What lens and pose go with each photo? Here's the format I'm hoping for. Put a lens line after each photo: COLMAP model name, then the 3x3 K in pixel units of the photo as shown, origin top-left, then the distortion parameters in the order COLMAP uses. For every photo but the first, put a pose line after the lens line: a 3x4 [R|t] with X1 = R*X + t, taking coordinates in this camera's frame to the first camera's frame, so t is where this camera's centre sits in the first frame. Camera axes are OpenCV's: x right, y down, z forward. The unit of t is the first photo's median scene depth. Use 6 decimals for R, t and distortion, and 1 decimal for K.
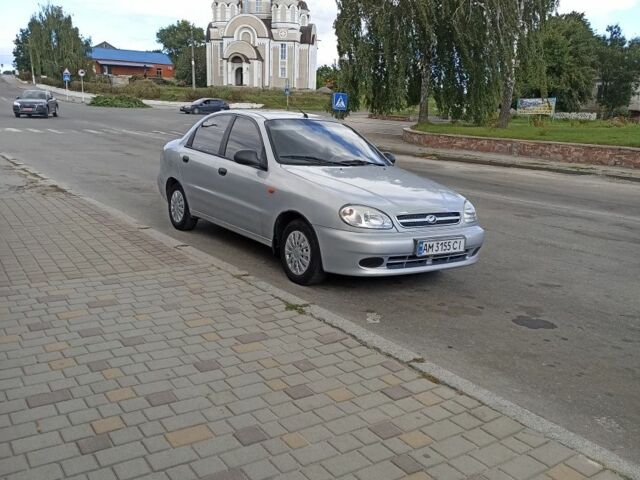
lens RADIAL K [[614.5, 0, 320.0], [0, 614.5, 240.0], [0, 0, 1]] dist [0.034404, -0.016575]
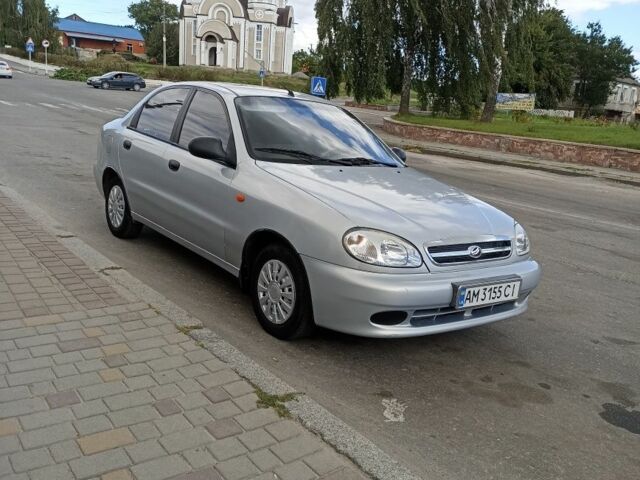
lens RADIAL K [[609.8, 0, 320.0], [0, 609.8, 240.0], [0, 0, 1]] dist [0.038994, -0.016627]
pose [[0.998077, 0.035048, 0.051127, -0.018350], [-0.036202, 0.999106, 0.021811, -0.040057], [-0.050317, -0.023620, 0.998454, 0.240055]]
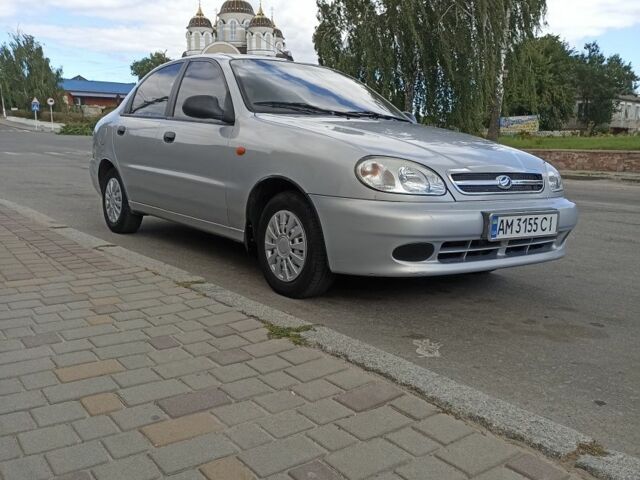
lens RADIAL K [[614.5, 0, 320.0], [0, 614.5, 240.0], [0, 0, 1]] dist [0.034404, -0.016575]
pose [[0.999134, -0.025802, 0.032642, -0.016236], [0.027350, 0.998478, -0.047899, 0.034478], [-0.031357, 0.048751, 0.998319, 0.287721]]
